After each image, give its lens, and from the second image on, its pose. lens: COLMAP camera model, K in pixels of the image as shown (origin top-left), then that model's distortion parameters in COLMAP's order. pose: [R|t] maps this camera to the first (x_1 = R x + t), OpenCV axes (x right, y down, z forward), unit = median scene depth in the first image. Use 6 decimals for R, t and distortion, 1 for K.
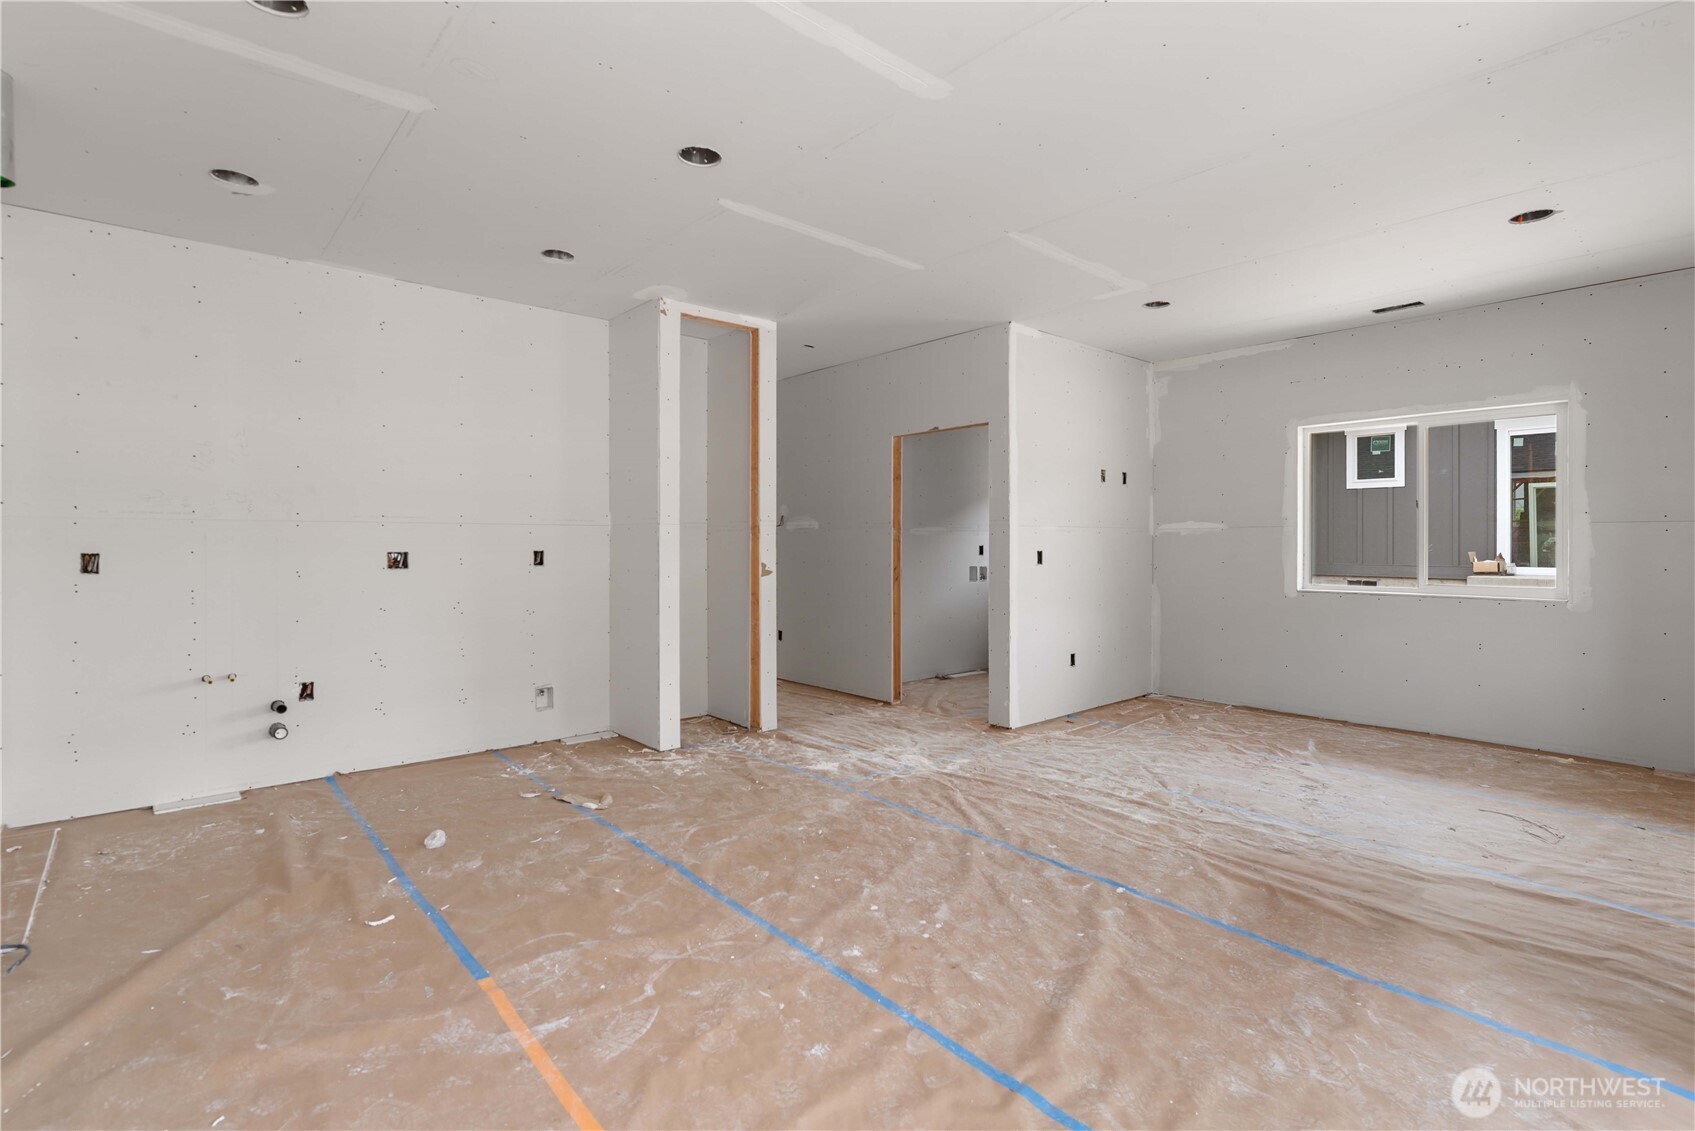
lens RADIAL K [[810.2, 0, 861.0], [0, 810.2, 545.5], [0, 0, 1]] dist [-0.000653, -0.000012]
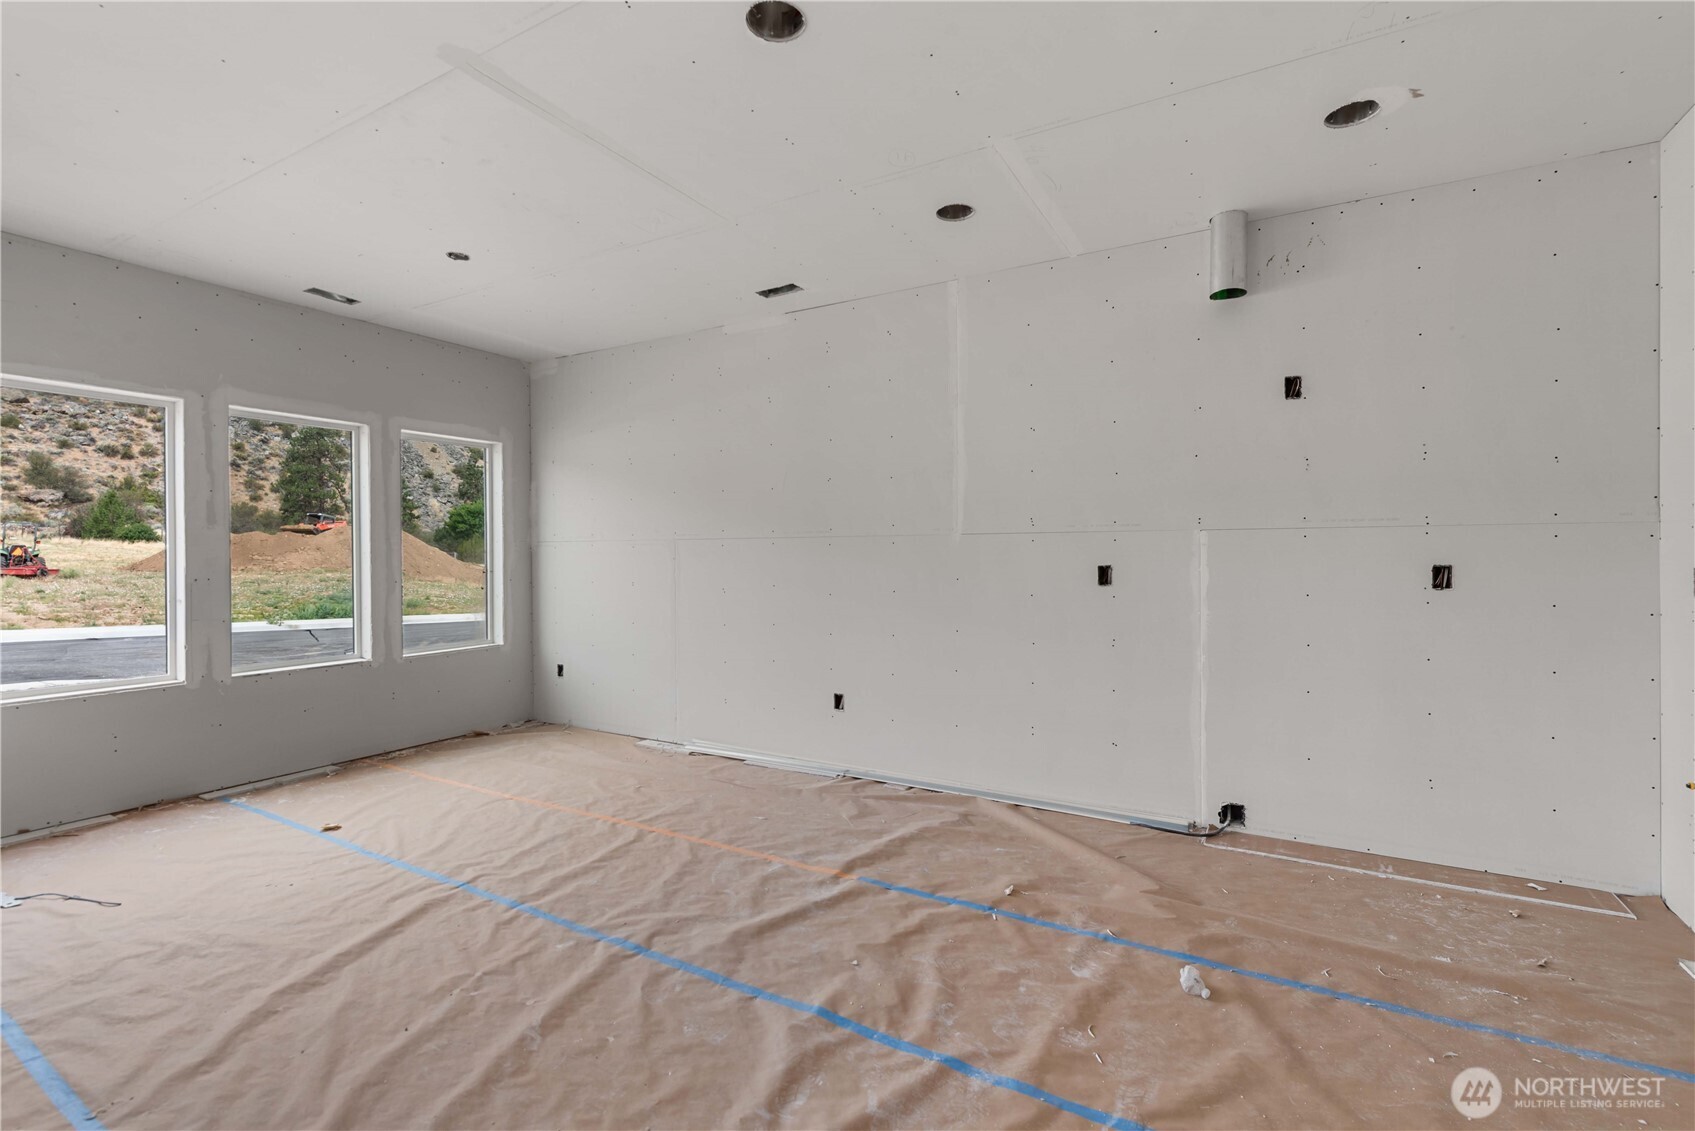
lens RADIAL K [[749.4, 0, 857.0], [0, 749.4, 558.7], [0, 0, 1]] dist [0.001111, -0.000464]
pose [[-0.947260, 0.004255, -0.320437, -0.031227], [0.001358, 0.999956, 0.009264, -0.004451], [0.320463, 0.008341, -0.947224, 1.052689]]
